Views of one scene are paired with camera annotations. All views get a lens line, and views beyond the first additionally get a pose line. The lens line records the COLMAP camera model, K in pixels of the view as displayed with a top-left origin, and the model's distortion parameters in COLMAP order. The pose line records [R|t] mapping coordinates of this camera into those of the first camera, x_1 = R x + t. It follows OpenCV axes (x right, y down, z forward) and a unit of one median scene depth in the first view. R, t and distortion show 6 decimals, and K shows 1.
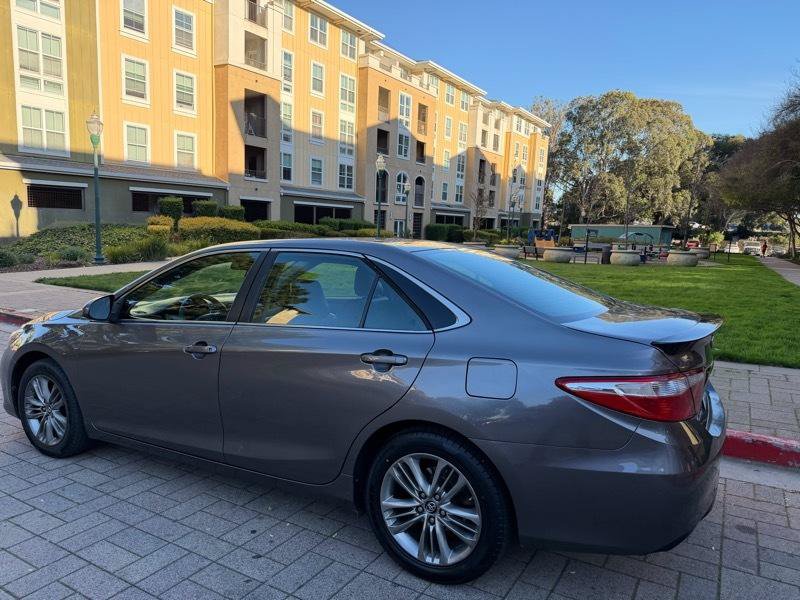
lens RADIAL K [[562.0, 0, 390.7], [0, 562.0, 309.1], [0, 0, 1]] dist [0.037967, -0.054004]
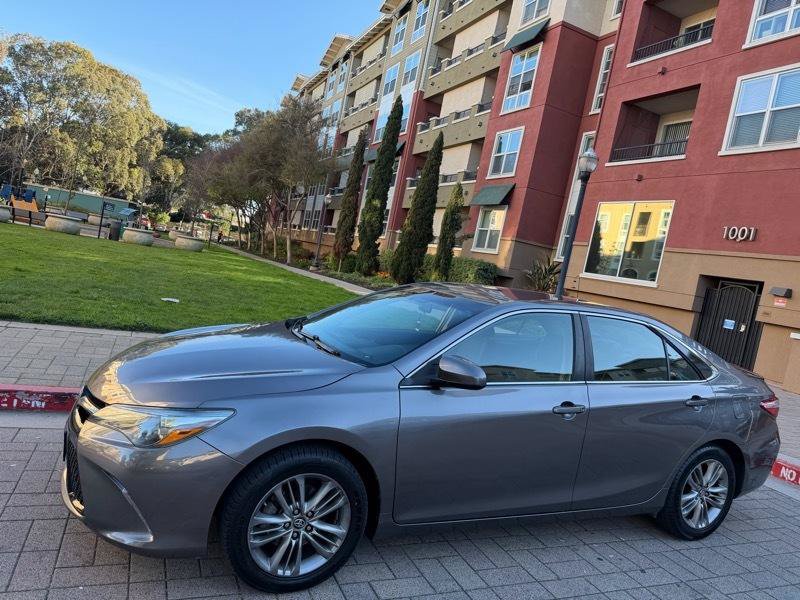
lens RADIAL K [[562.0, 0, 396.3], [0, 562.0, 298.8], [0, 0, 1]] dist [0.037967, -0.054004]
pose [[0.571598, 0.019924, 0.820292, -0.097136], [-0.047818, 0.998815, 0.009060, -0.009091], [-0.819139, -0.044403, 0.571874, 0.046680]]
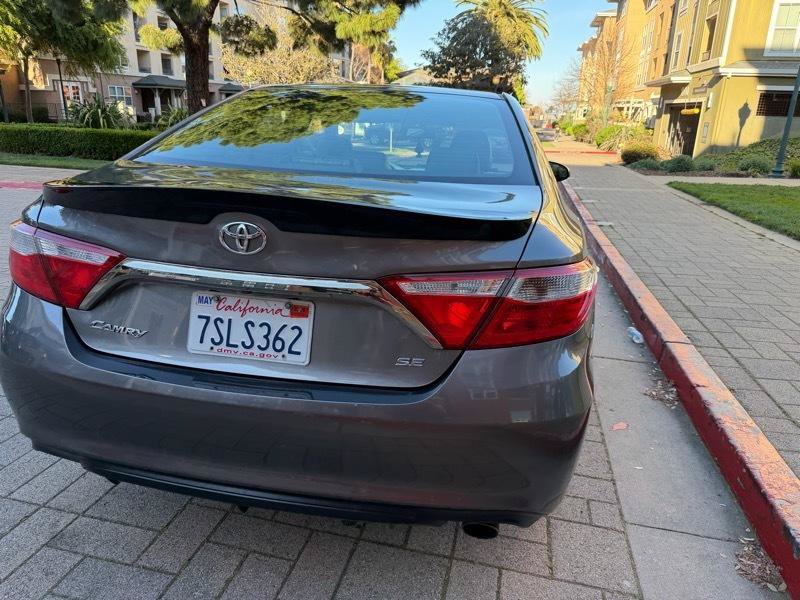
lens RADIAL K [[562.0, 0, 398.7], [0, 562.0, 297.1], [0, 0, 1]] dist [0.037967, -0.054004]
pose [[0.328620, 0.266610, -0.906051, 0.065374], [-0.157845, 0.961341, 0.225630, -0.001618], [0.931179, 0.068869, 0.357999, 0.058391]]
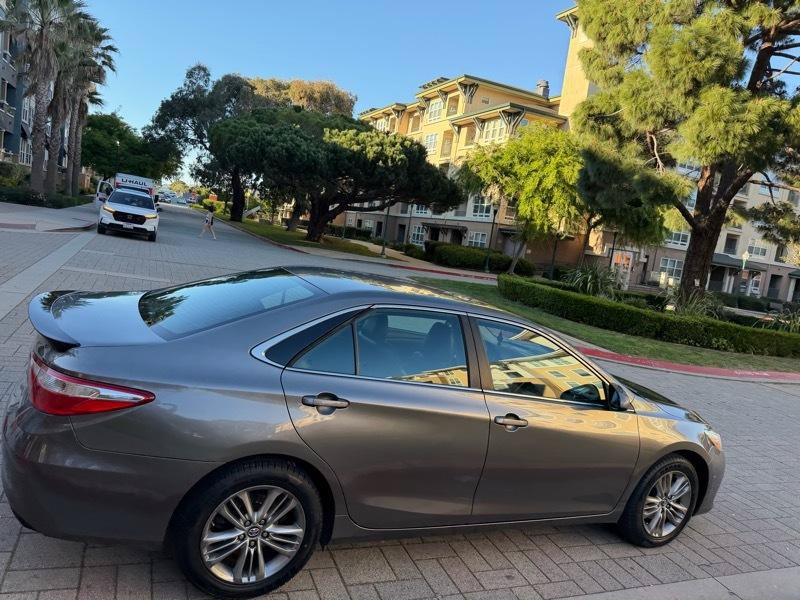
lens RADIAL K [[562.0, 0, 396.0], [0, 562.0, 299.9], [0, 0, 1]] dist [0.037967, -0.054004]
pose [[-0.561820, -0.017678, -0.827071, 0.066849], [-0.284366, 0.942976, 0.173012, -0.023155], [0.776849, 0.332392, -0.534809, 0.129611]]
